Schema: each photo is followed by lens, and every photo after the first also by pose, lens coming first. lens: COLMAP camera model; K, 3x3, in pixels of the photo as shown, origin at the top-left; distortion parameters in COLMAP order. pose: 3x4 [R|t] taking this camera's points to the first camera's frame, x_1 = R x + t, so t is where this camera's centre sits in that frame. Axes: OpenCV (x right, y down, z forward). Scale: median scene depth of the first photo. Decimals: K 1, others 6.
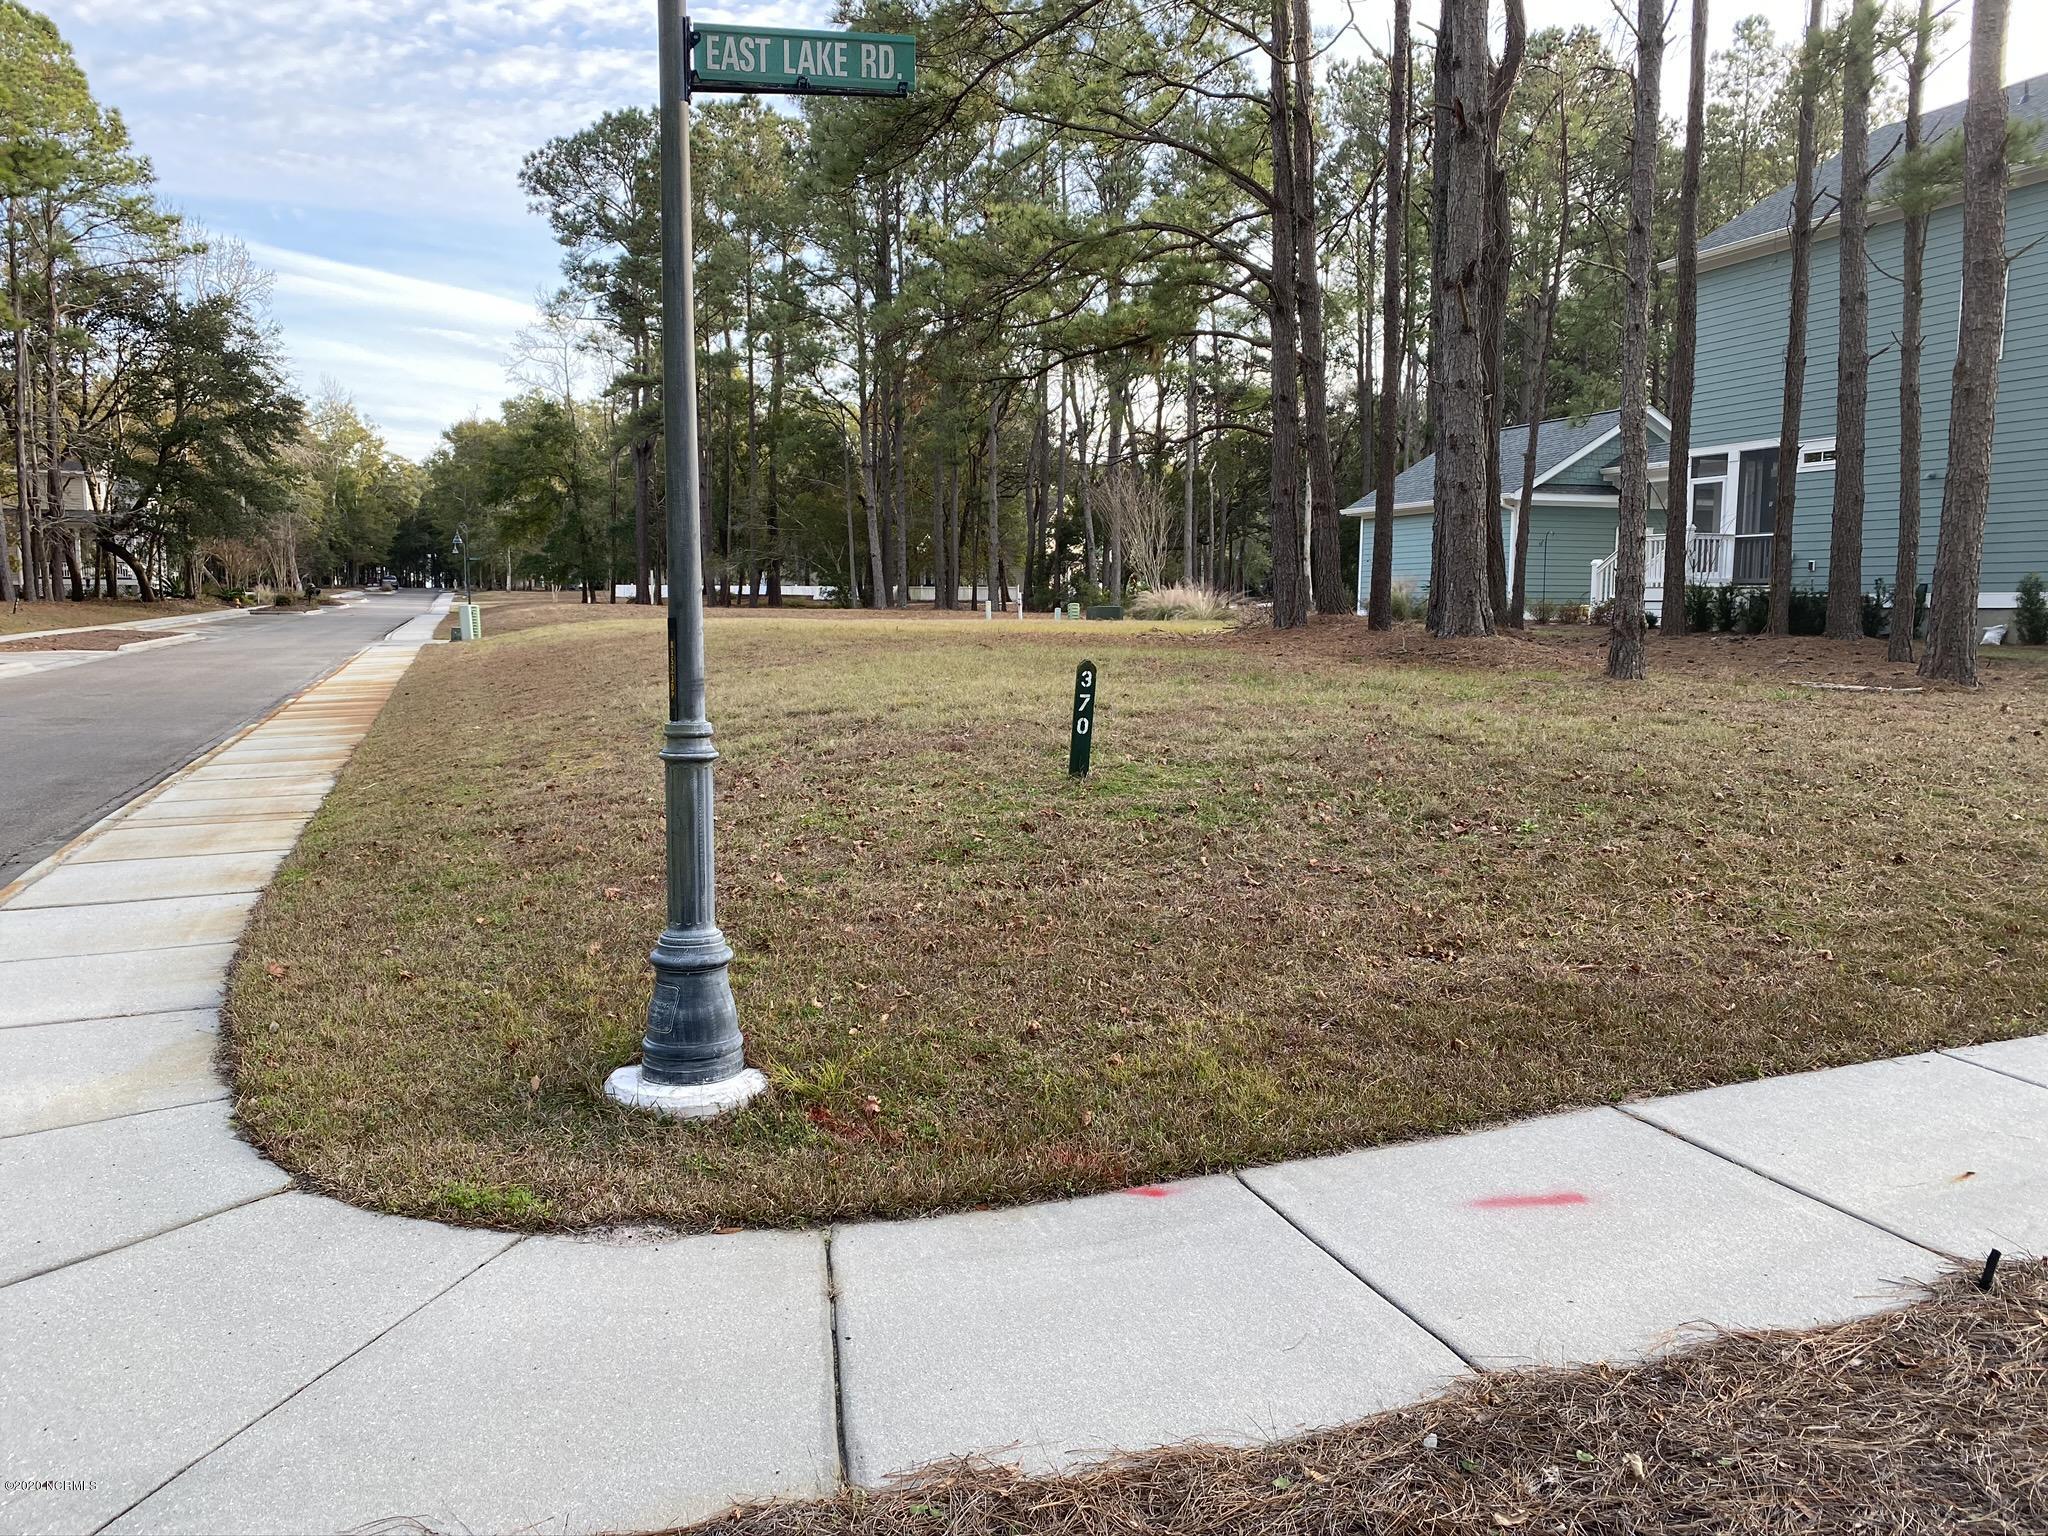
lens RADIAL K [[1565.0, 0, 1000.8], [0, 1565.0, 761.2], [0, 0, 1]] dist [0.030545, -0.033784]
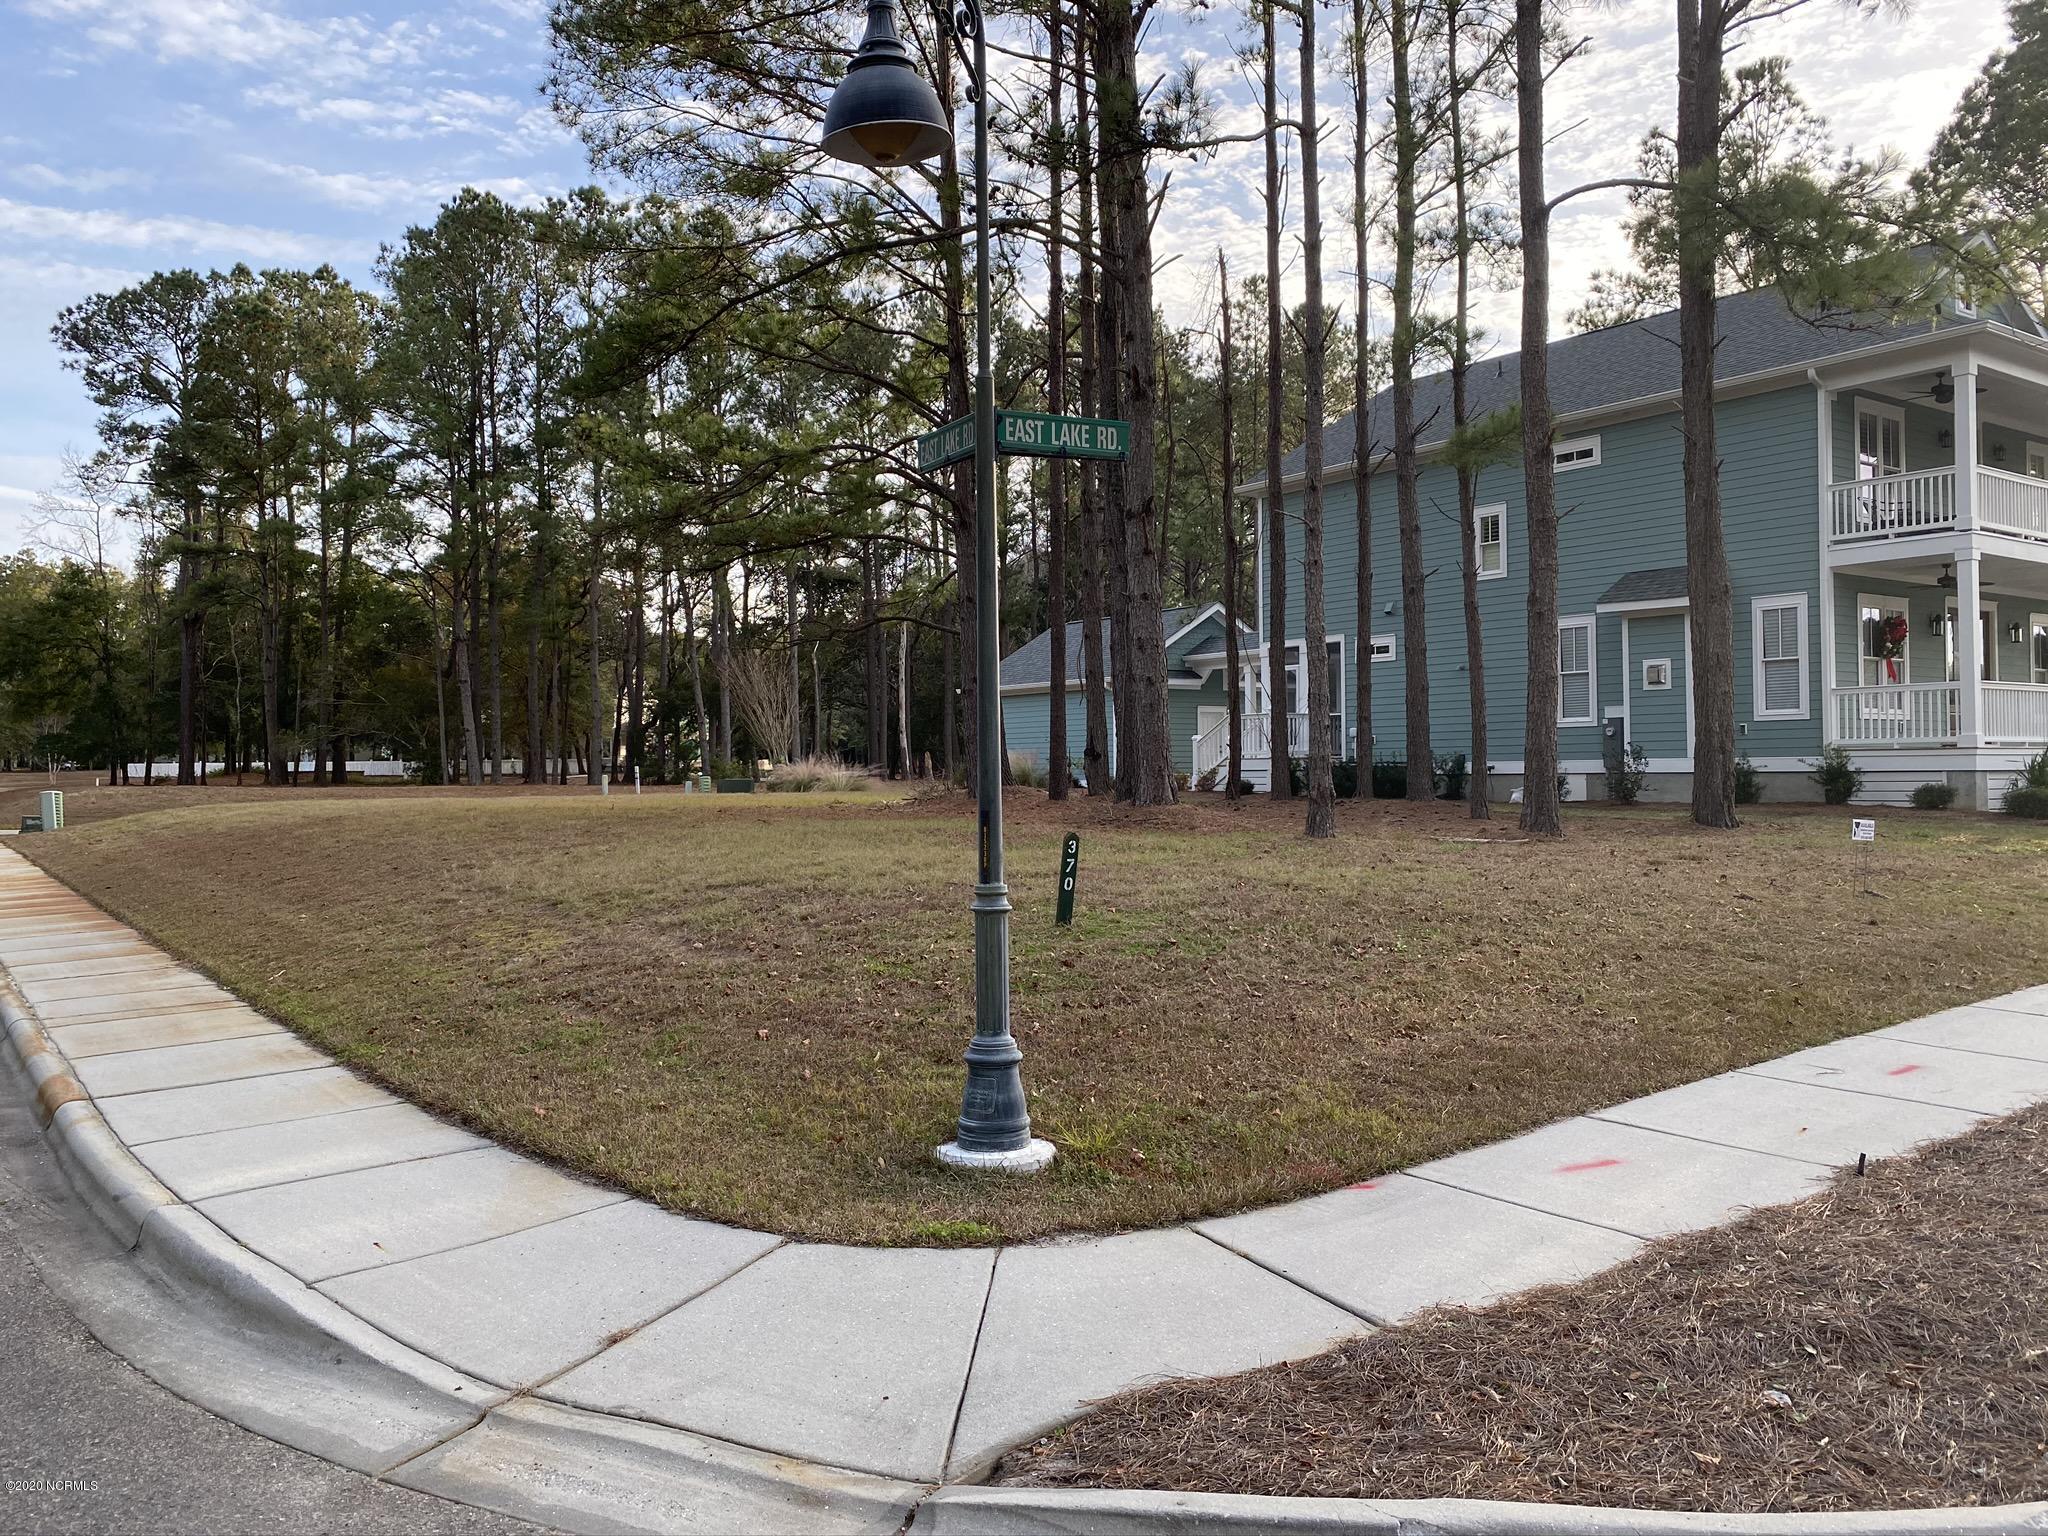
lens RADIAL K [[1565.0, 0, 1011.4], [0, 1565.0, 742.2], [0, 0, 1]] dist [0.030545, -0.033784]
pose [[0.957302, -0.008842, 0.288954, -0.111413], [0.043361, 0.992616, -0.113282, 0.001178], [-0.285819, 0.120974, 0.950617, -0.065944]]
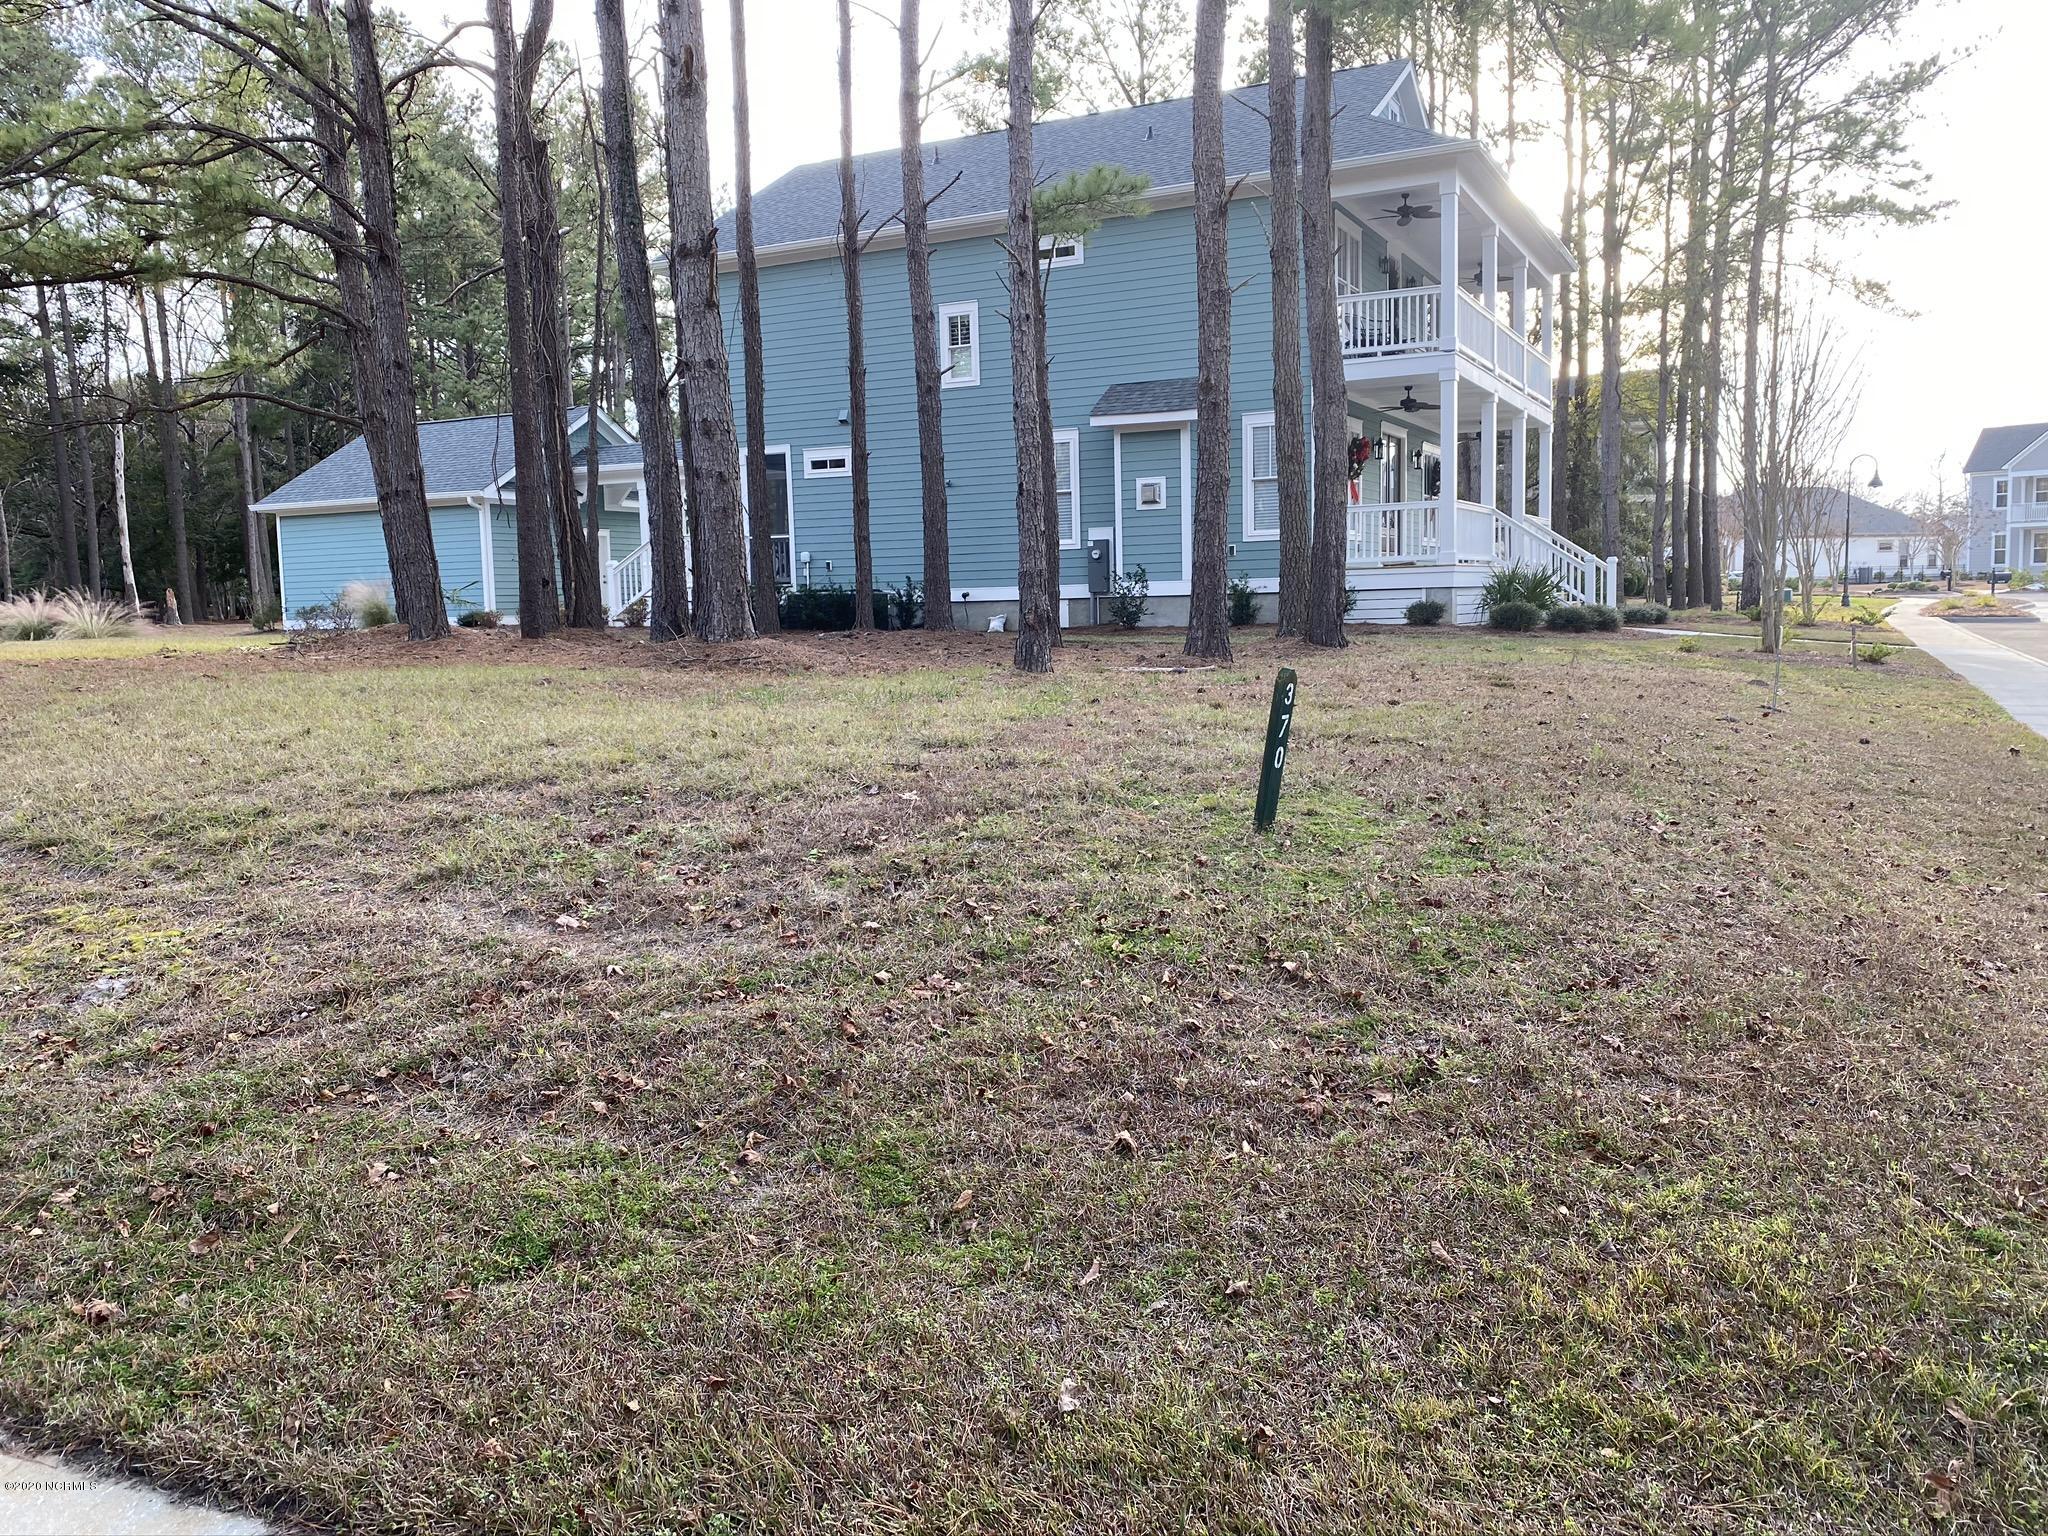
lens RADIAL K [[1565.0, 0, 1024.6], [0, 1565.0, 749.3], [0, 0, 1]] dist [0.030545, -0.033784]
pose [[0.712727, -0.090239, 0.695613, -0.171490], [0.098265, 0.994756, 0.028363, -0.018603], [-0.694524, 0.048139, 0.717857, 0.169692]]
